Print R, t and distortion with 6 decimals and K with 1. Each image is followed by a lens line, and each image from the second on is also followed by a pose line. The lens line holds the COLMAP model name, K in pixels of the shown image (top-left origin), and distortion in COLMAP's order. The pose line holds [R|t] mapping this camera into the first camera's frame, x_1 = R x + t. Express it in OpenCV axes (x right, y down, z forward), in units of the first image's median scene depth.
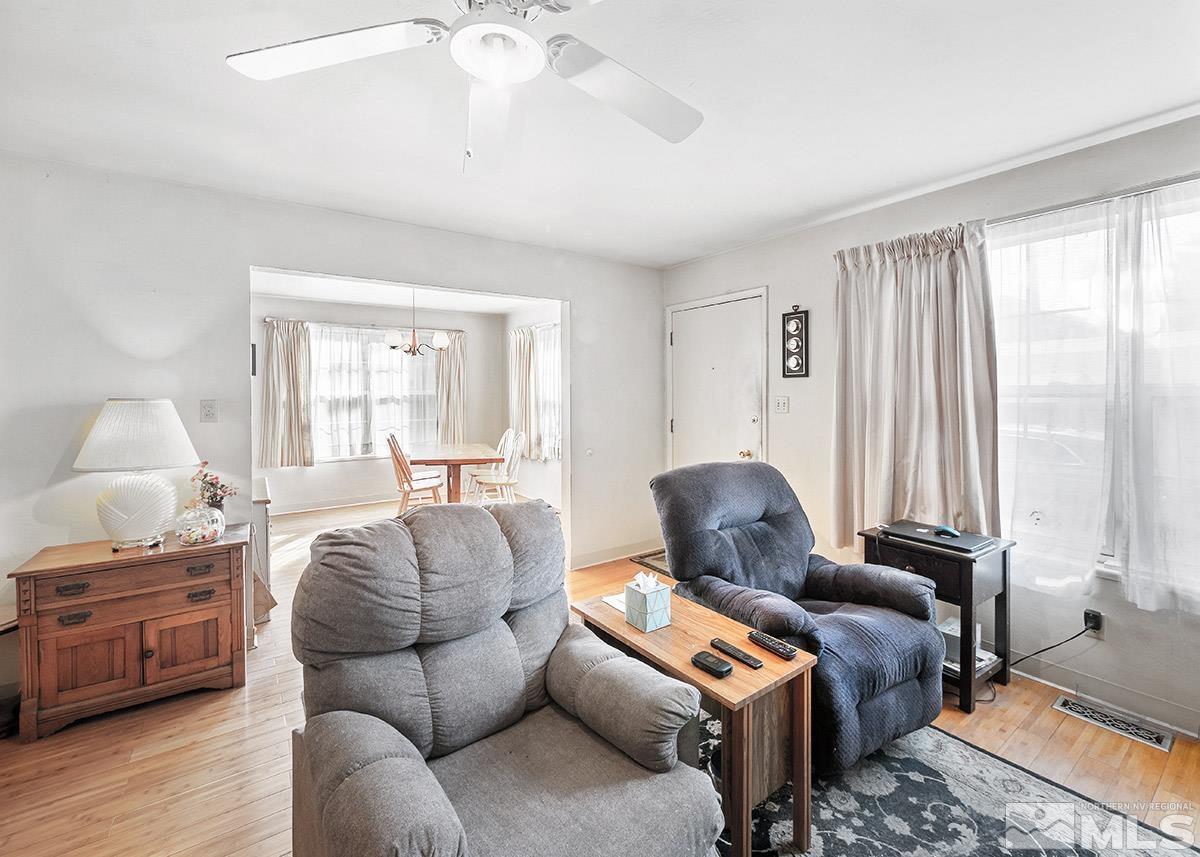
lens RADIAL K [[507.6, 0, 597.3], [0, 507.6, 399.3], [0, 0, 1]] dist [-0.003154, -0.001113]
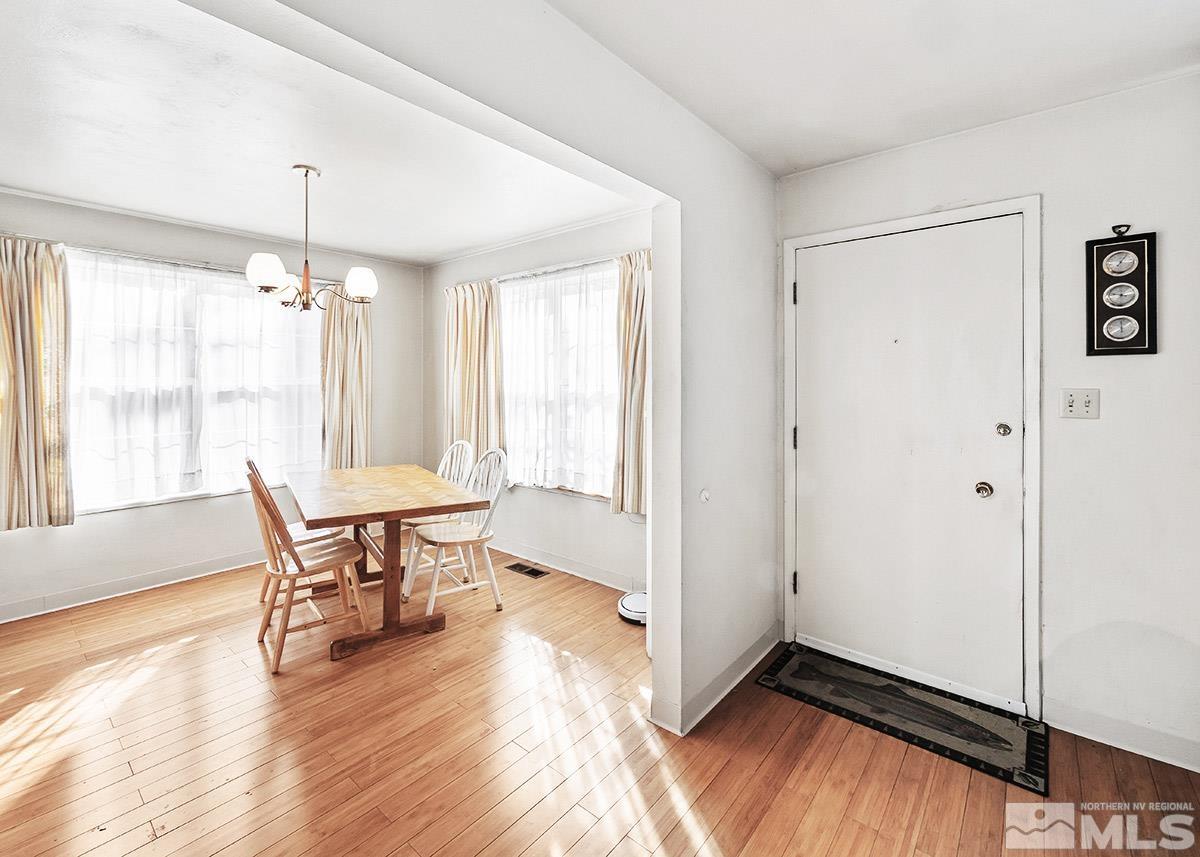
lens RADIAL K [[521.4, 0, 602.7], [0, 521.4, 381.4], [0, 0, 1]] dist [-0.003278, -0.000470]
pose [[0.965772, 0.002628, 0.259379, -0.232560], [0.001666, 0.999865, -0.016335, -0.004447], [-0.259387, 0.016208, 0.965637, 0.458508]]
